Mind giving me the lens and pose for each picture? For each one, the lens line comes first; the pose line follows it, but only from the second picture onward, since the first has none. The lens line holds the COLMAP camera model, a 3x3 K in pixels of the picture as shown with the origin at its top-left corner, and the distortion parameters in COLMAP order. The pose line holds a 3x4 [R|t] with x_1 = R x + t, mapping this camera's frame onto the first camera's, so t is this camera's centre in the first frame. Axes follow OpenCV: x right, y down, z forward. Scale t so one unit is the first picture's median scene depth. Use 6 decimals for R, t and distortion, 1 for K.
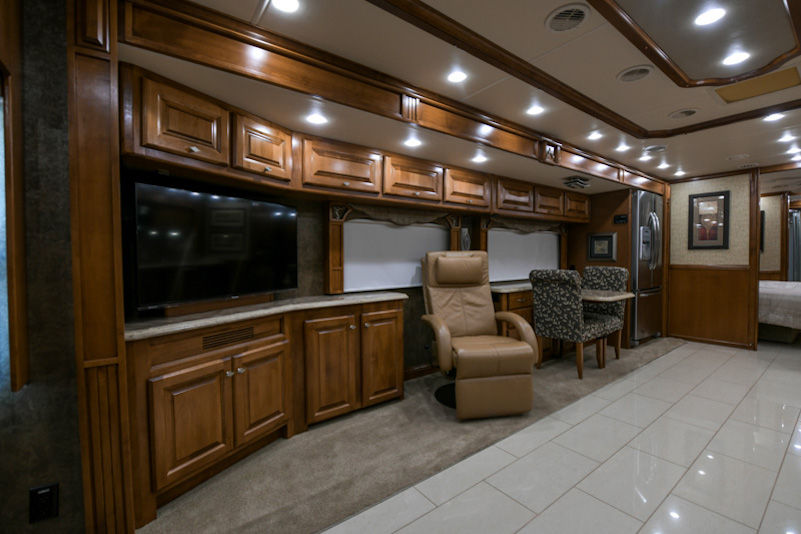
lens RADIAL K [[350.6, 0, 404.3], [0, 350.6, 265.5], [0, 0, 1]] dist [-0.004221, -0.004958]
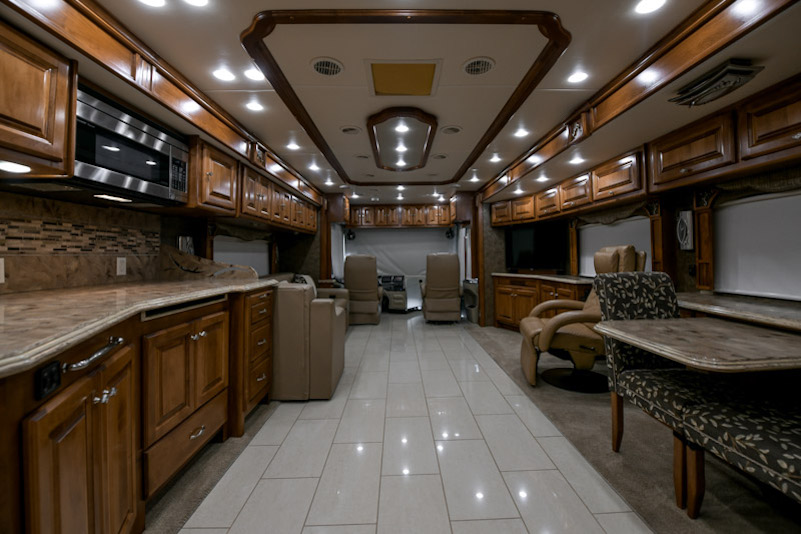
lens RADIAL K [[332.2, 0, 403.6], [0, 332.2, 240.4], [0, 0, 1]] dist [-0.001319, -0.000295]
pose [[-0.591340, -0.018797, -0.806203, 1.040464], [0.002647, 0.999678, -0.025249, -0.028925], [0.806418, -0.017065, -0.591100, 0.908159]]
